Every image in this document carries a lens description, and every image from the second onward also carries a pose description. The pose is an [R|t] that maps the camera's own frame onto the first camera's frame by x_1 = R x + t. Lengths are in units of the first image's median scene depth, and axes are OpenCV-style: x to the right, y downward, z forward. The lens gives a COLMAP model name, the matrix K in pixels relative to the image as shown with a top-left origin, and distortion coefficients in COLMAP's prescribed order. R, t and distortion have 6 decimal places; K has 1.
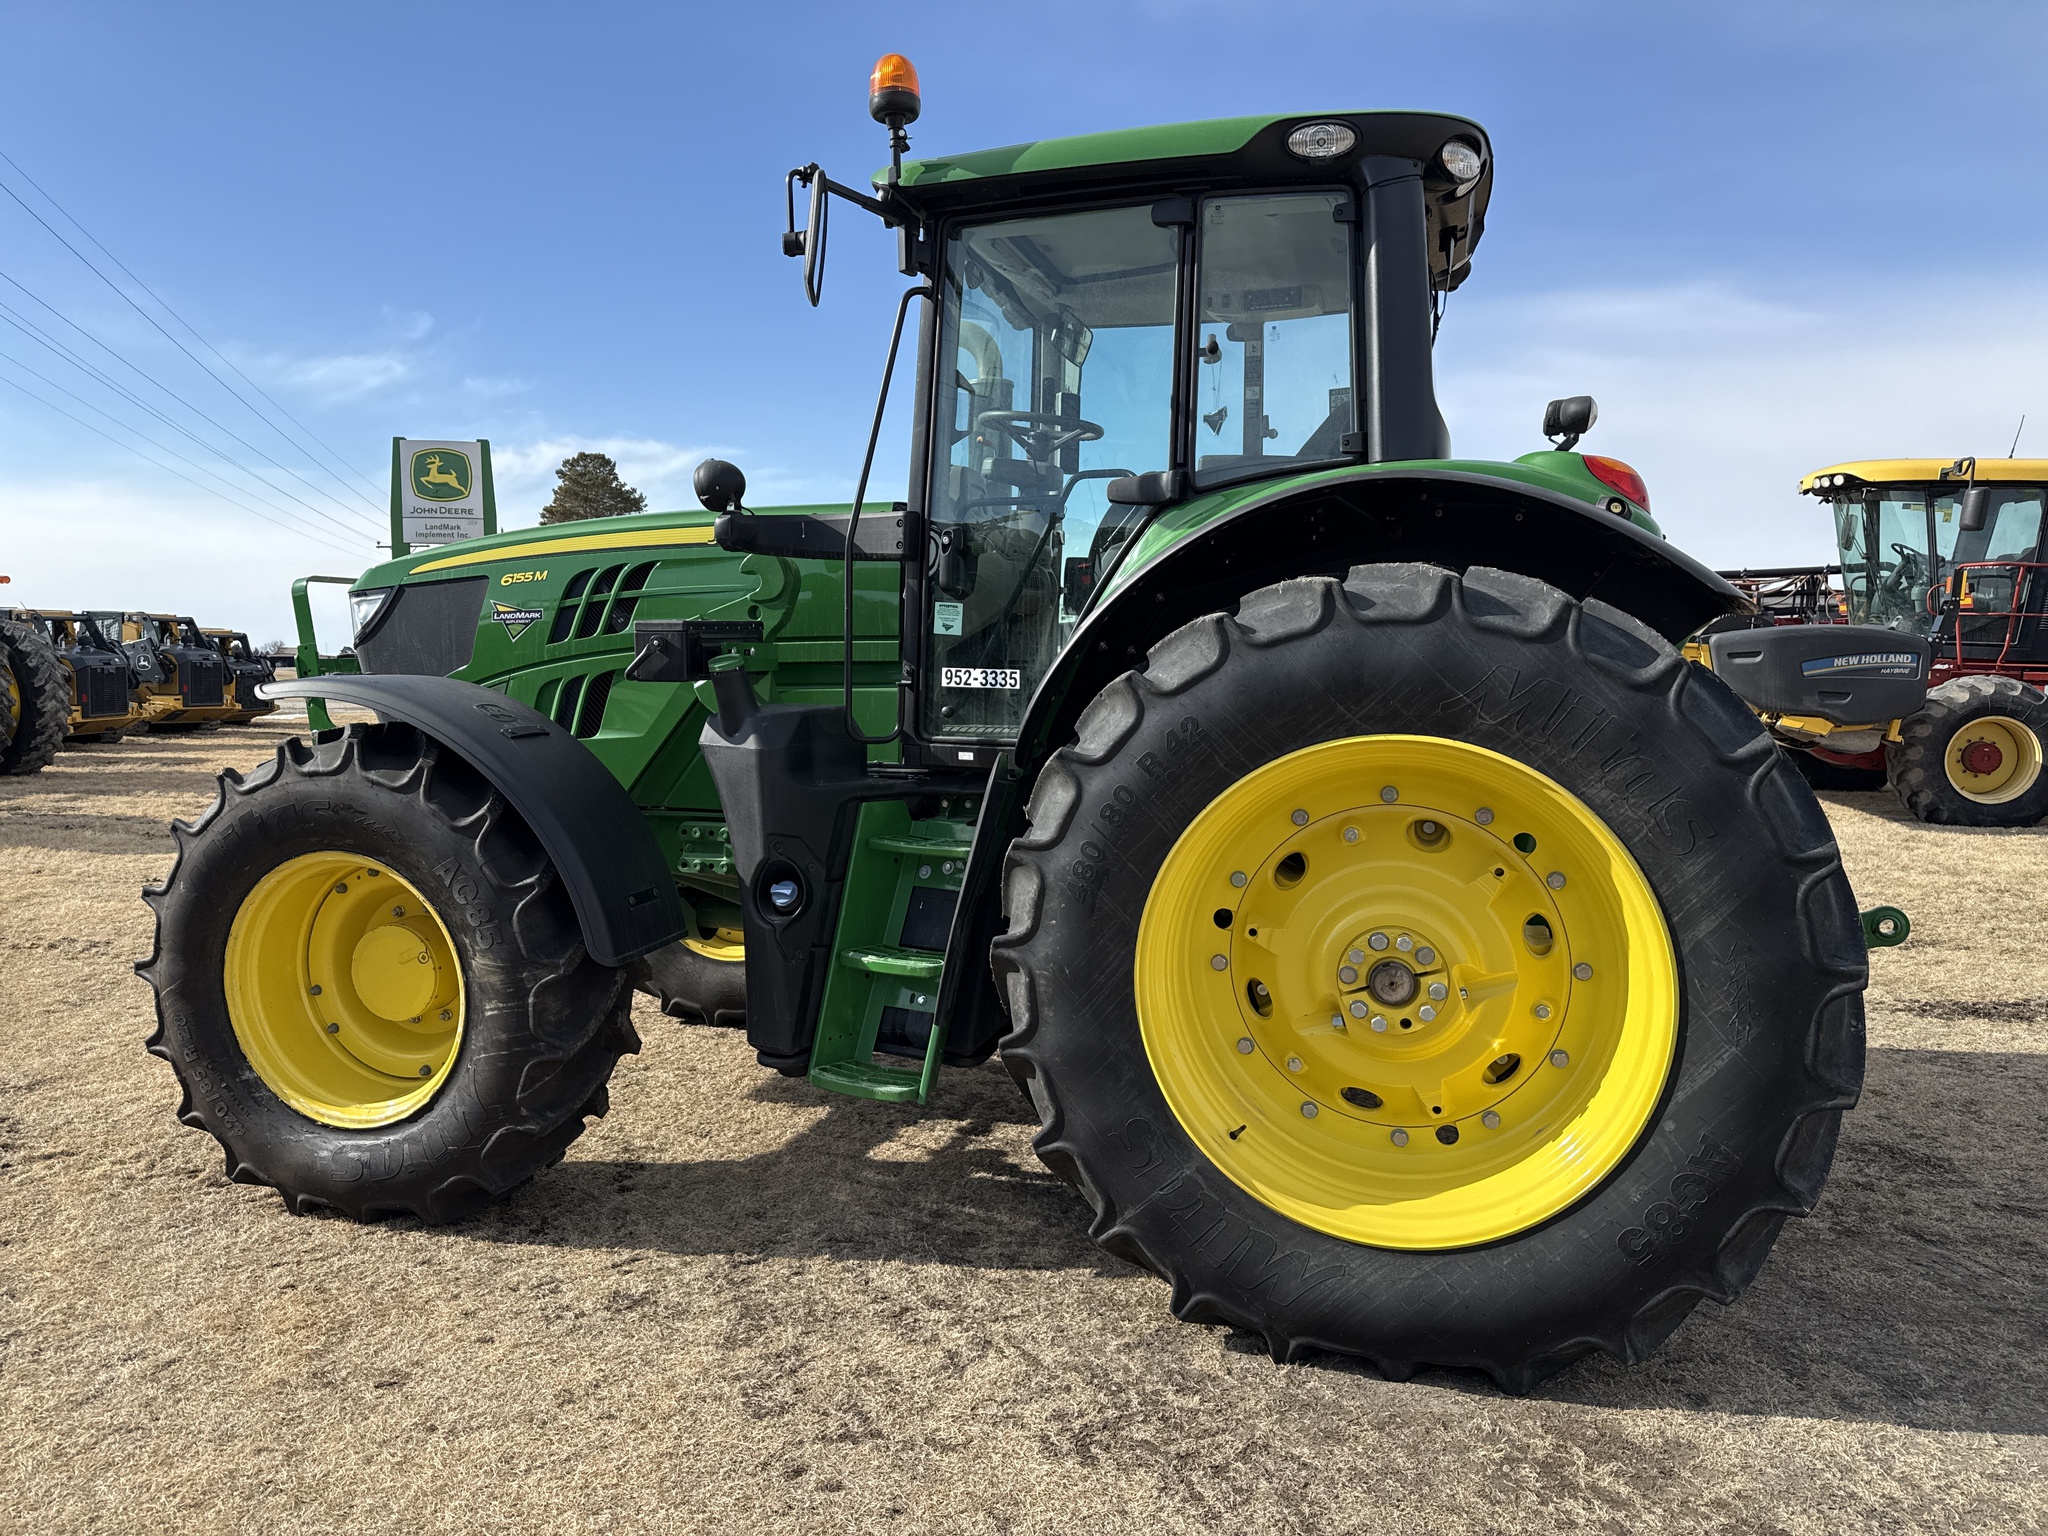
lens RADIAL K [[1407.5, 0, 1078.8], [0, 1407.5, 778.5], [0, 0, 1]] dist [0.102171, -0.135950]
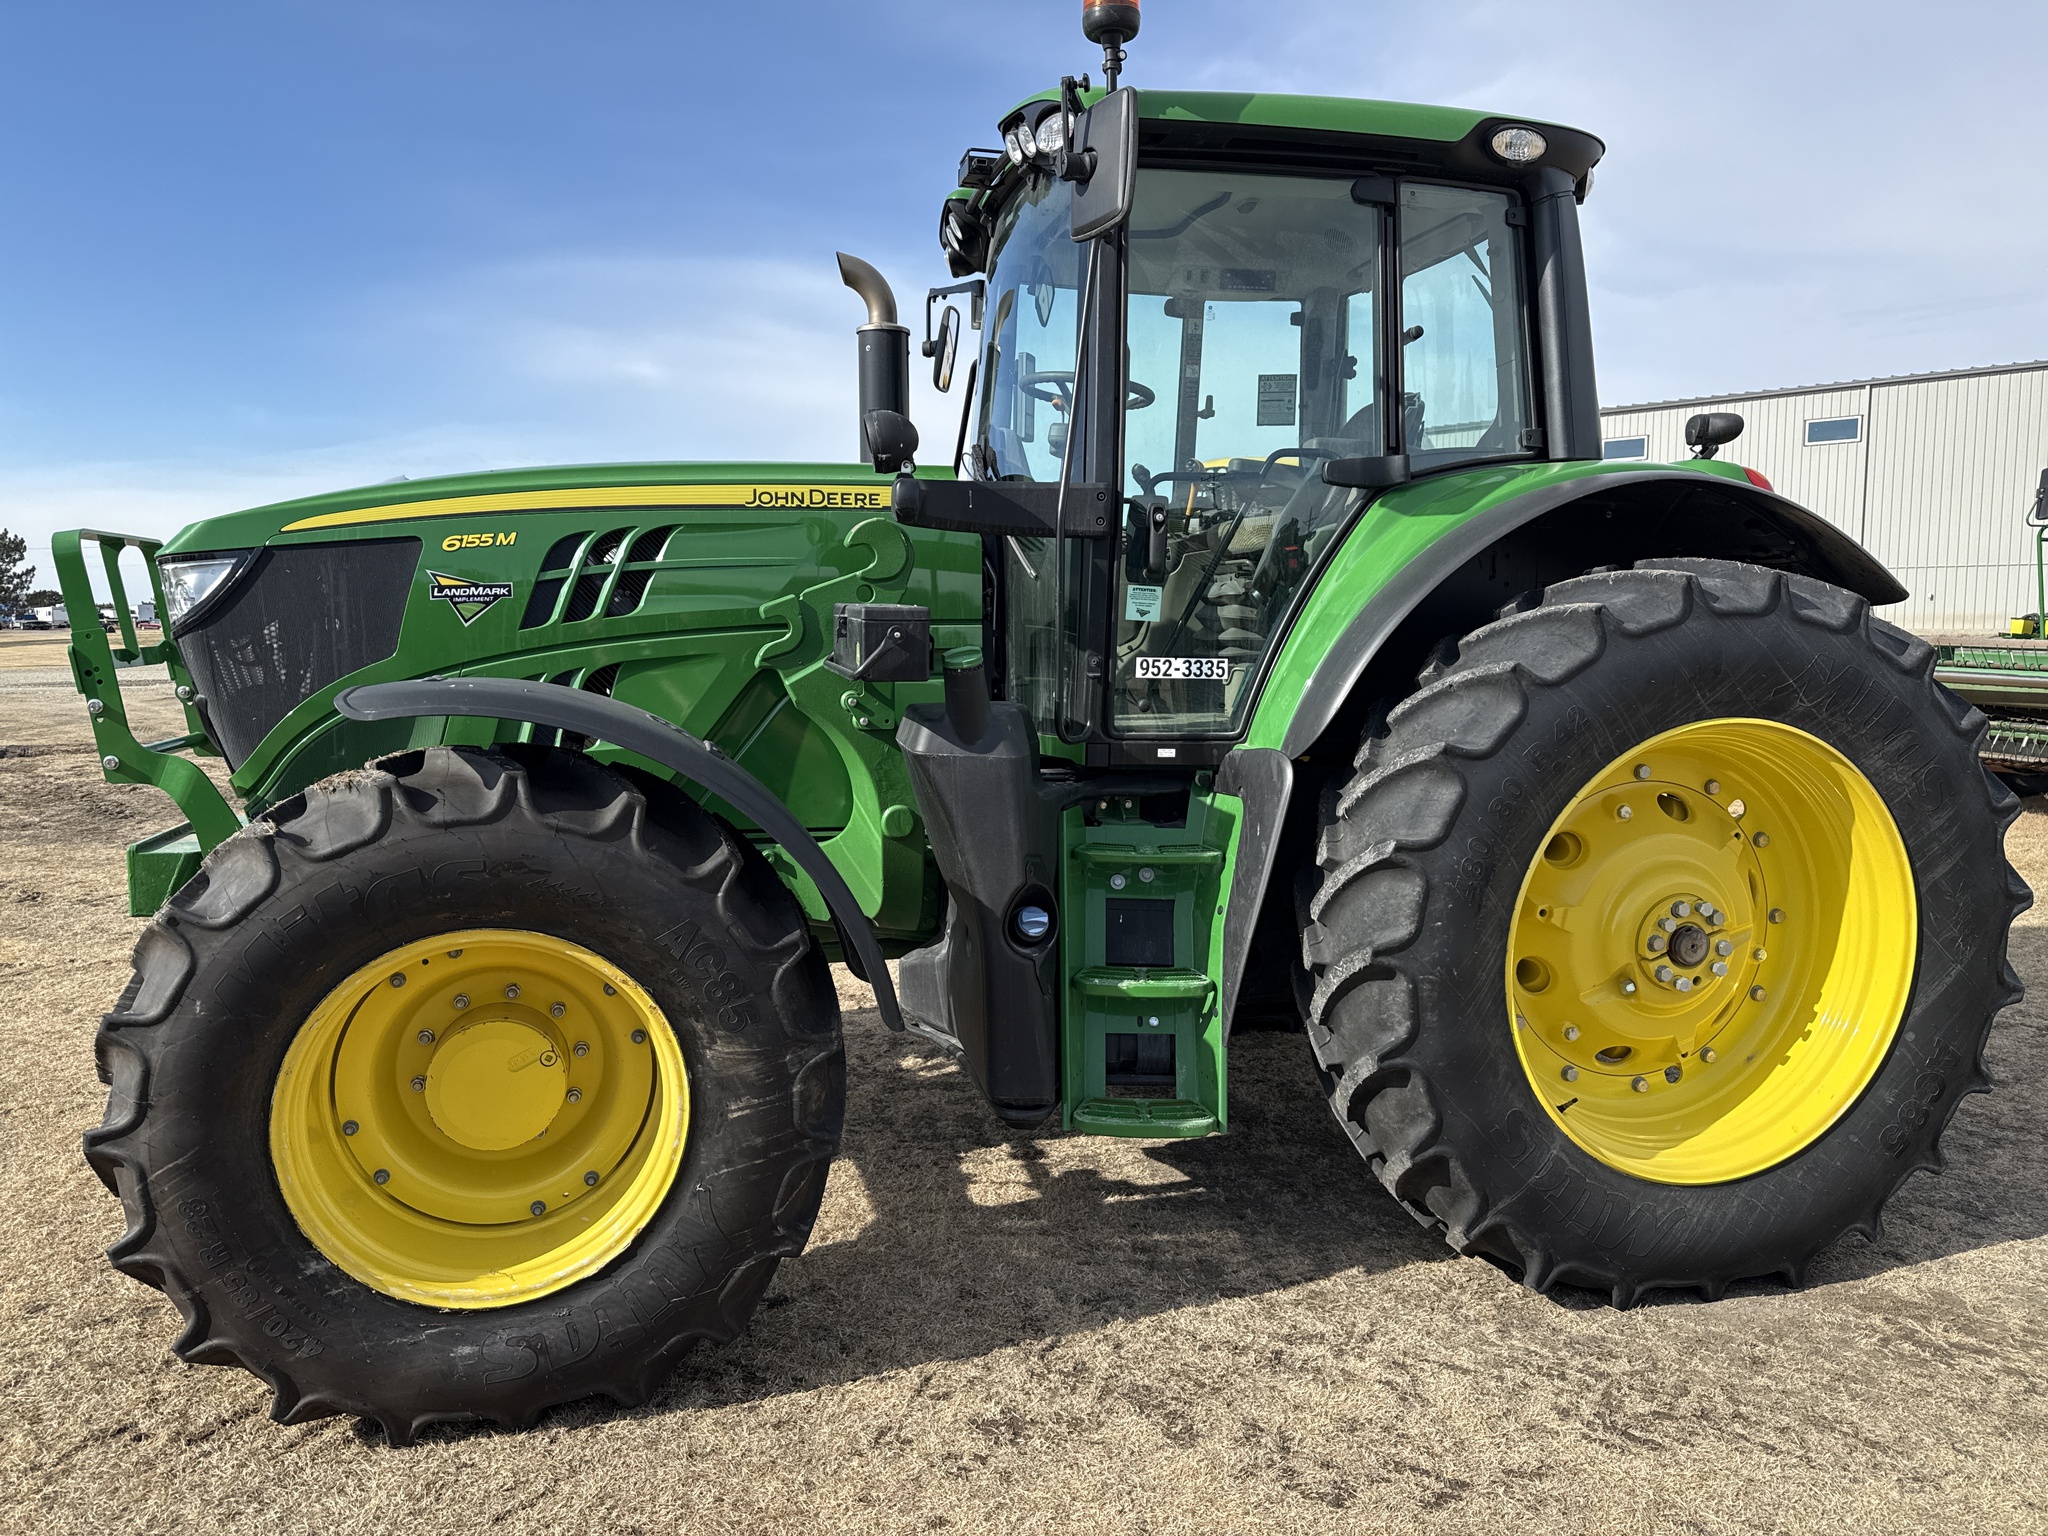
lens RADIAL K [[1389.3, 0, 1028.0], [0, 1389.3, 777.1], [0, 0, 1]] dist [0.083014, -0.098001]
pose [[0.871899, -0.056455, 0.486421, -0.633131], [0.042132, 0.998297, 0.040343, -0.042783], [-0.487870, -0.014682, 0.872793, 0.261323]]
